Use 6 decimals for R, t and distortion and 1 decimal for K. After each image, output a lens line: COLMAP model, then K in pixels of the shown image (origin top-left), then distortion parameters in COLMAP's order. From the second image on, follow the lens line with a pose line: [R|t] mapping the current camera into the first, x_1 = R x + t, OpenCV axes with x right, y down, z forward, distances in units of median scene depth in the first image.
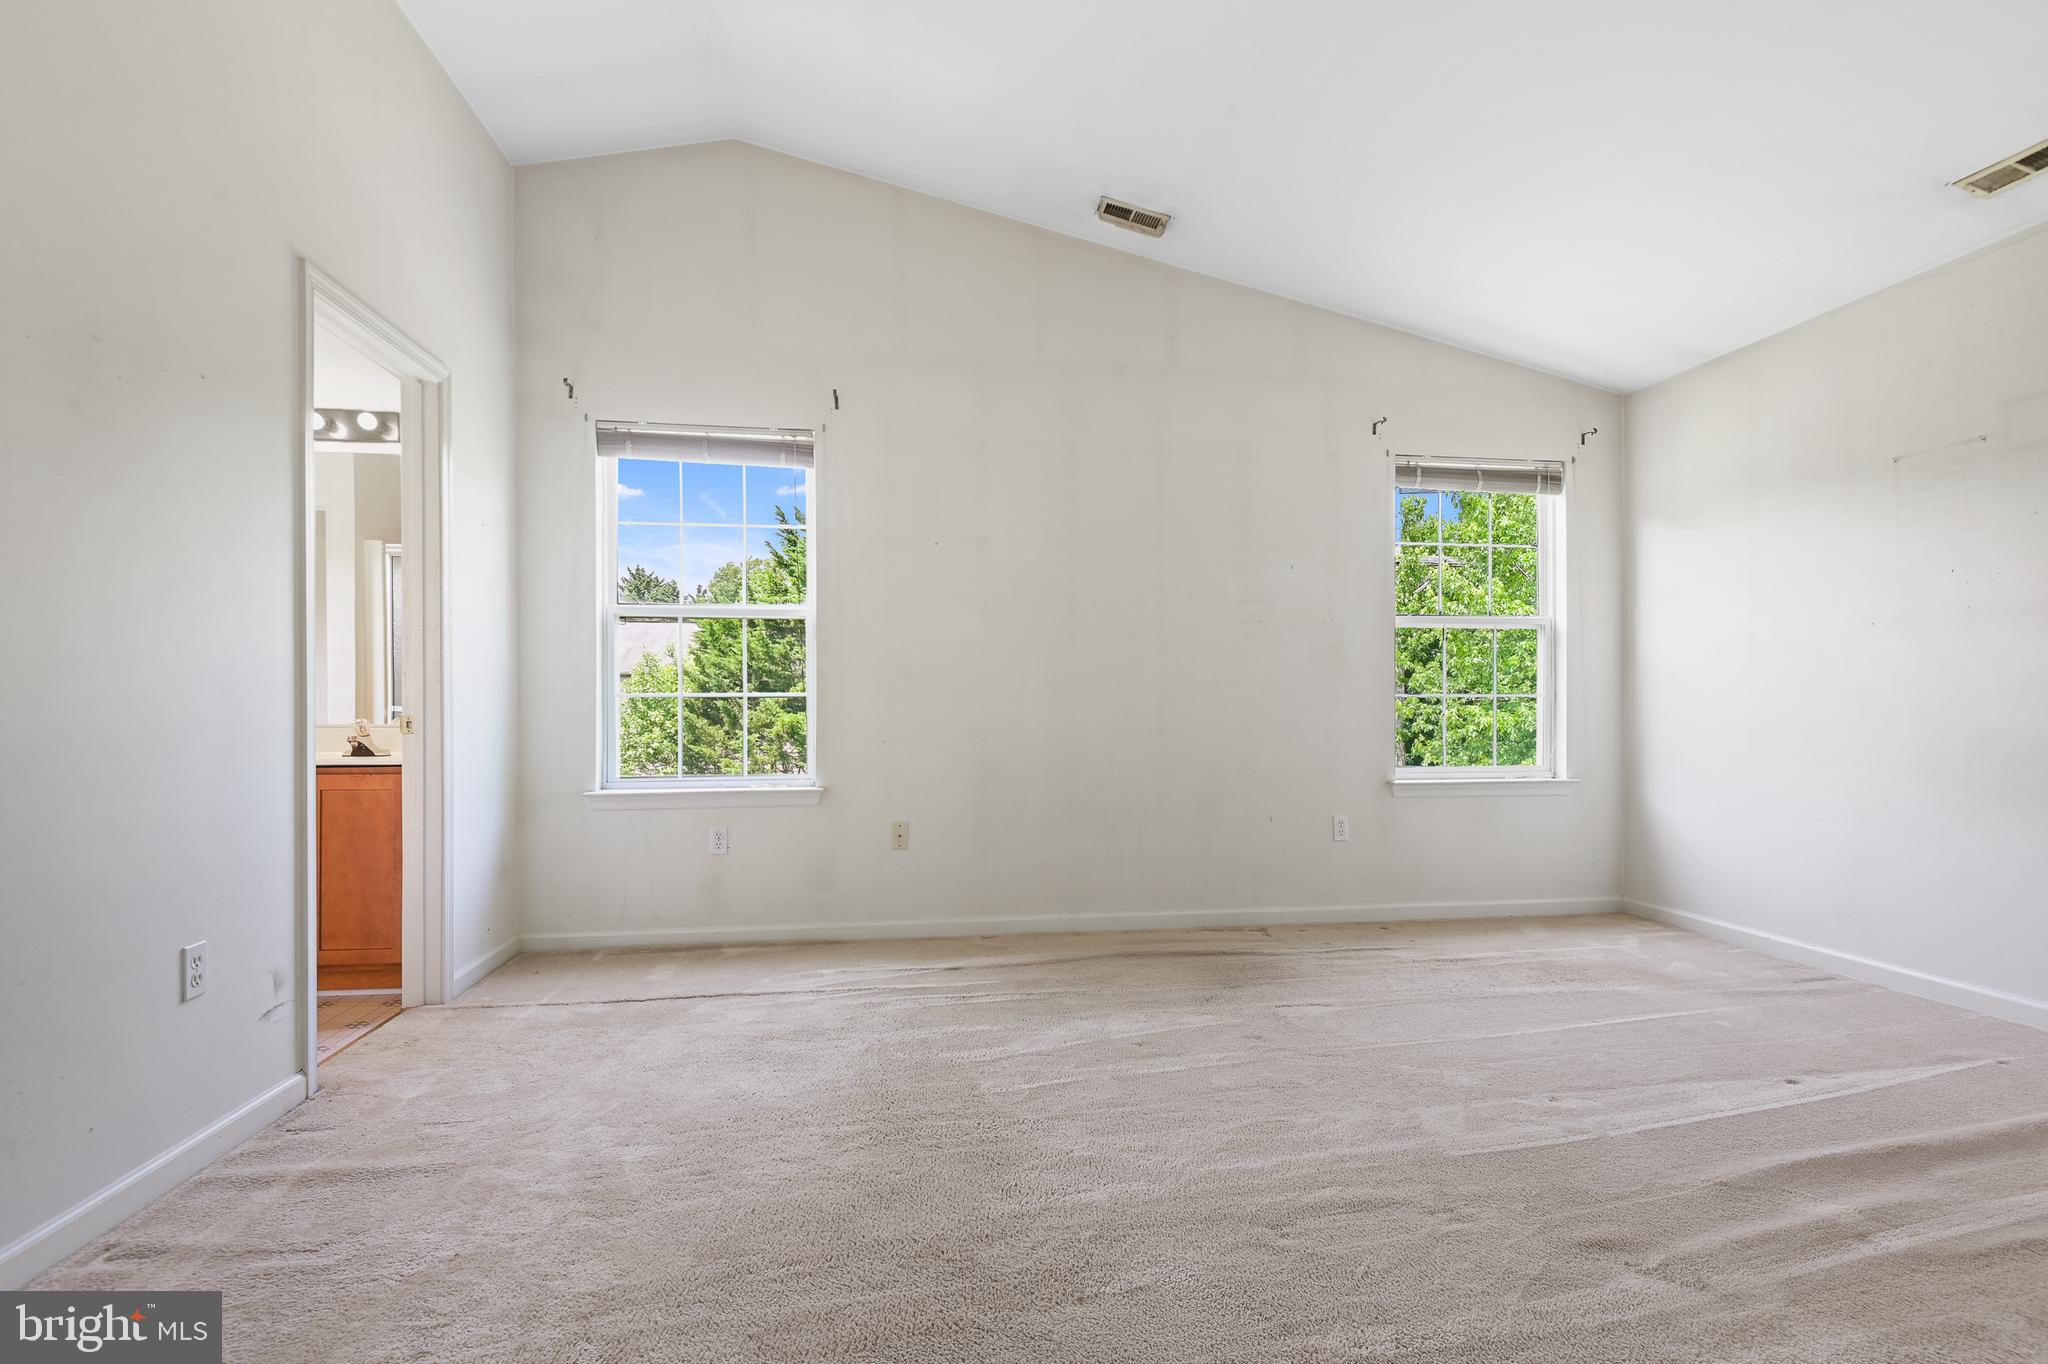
lens RADIAL K [[957.2, 0, 1020.1], [0, 957.2, 697.0], [0, 0, 1]] dist [-0.001949, -0.020328]
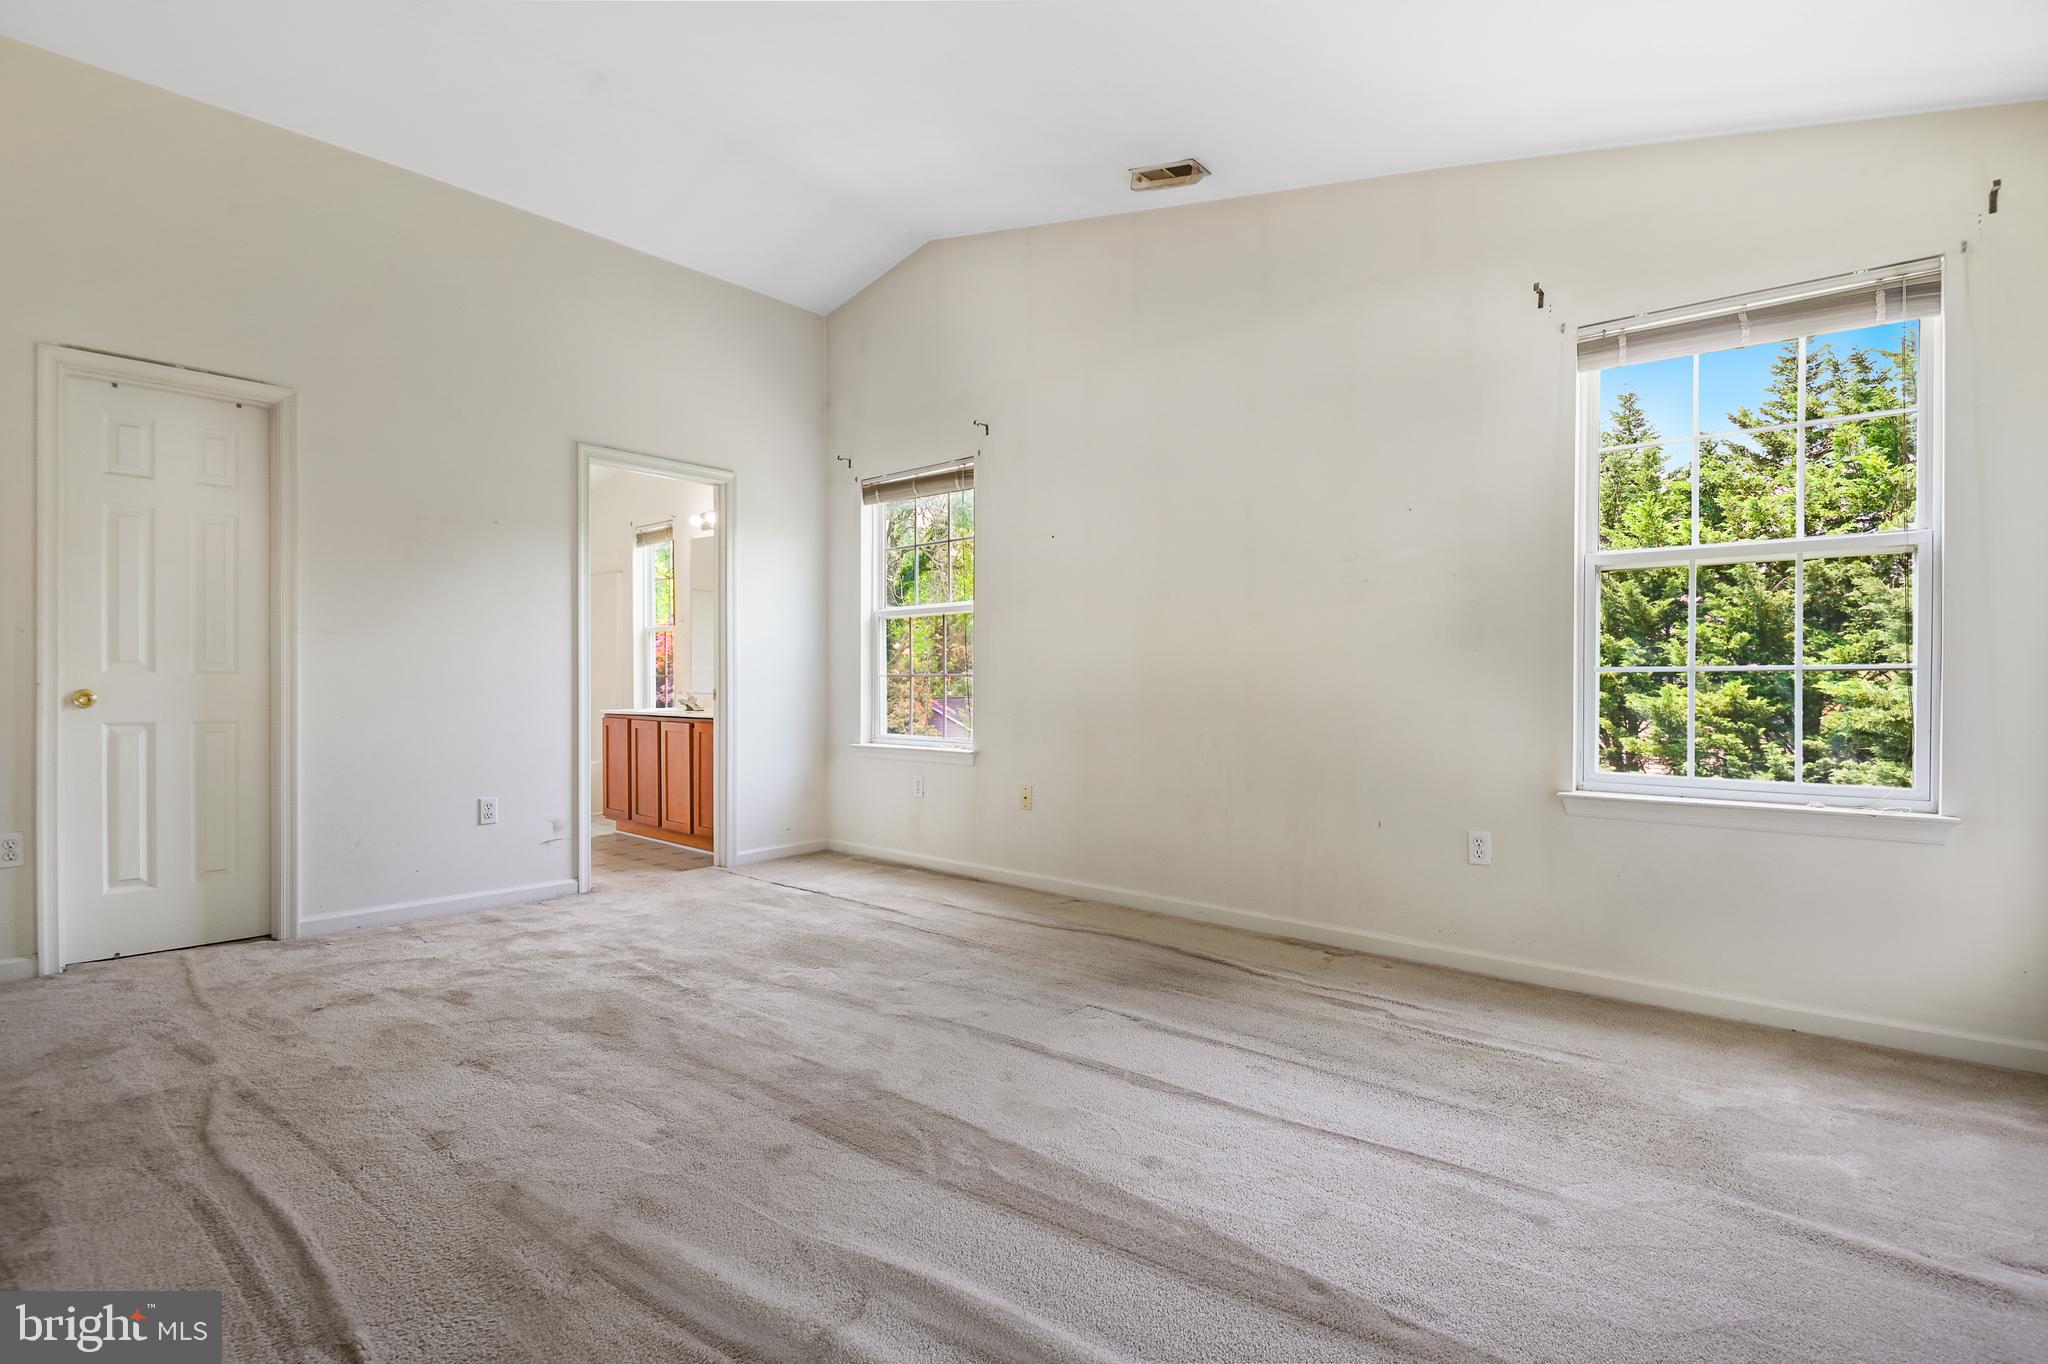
lens RADIAL K [[908.3, 0, 1024.0], [0, 908.3, 682.0], [0, 0, 1]] dist [0.000169, -0.016887]
pose [[0.661558, 0.002015, -0.749891, 0.716598], [0.004096, 0.999972, 0.006300, 0.000097], [0.749883, -0.007239, 0.661531, 0.292611]]
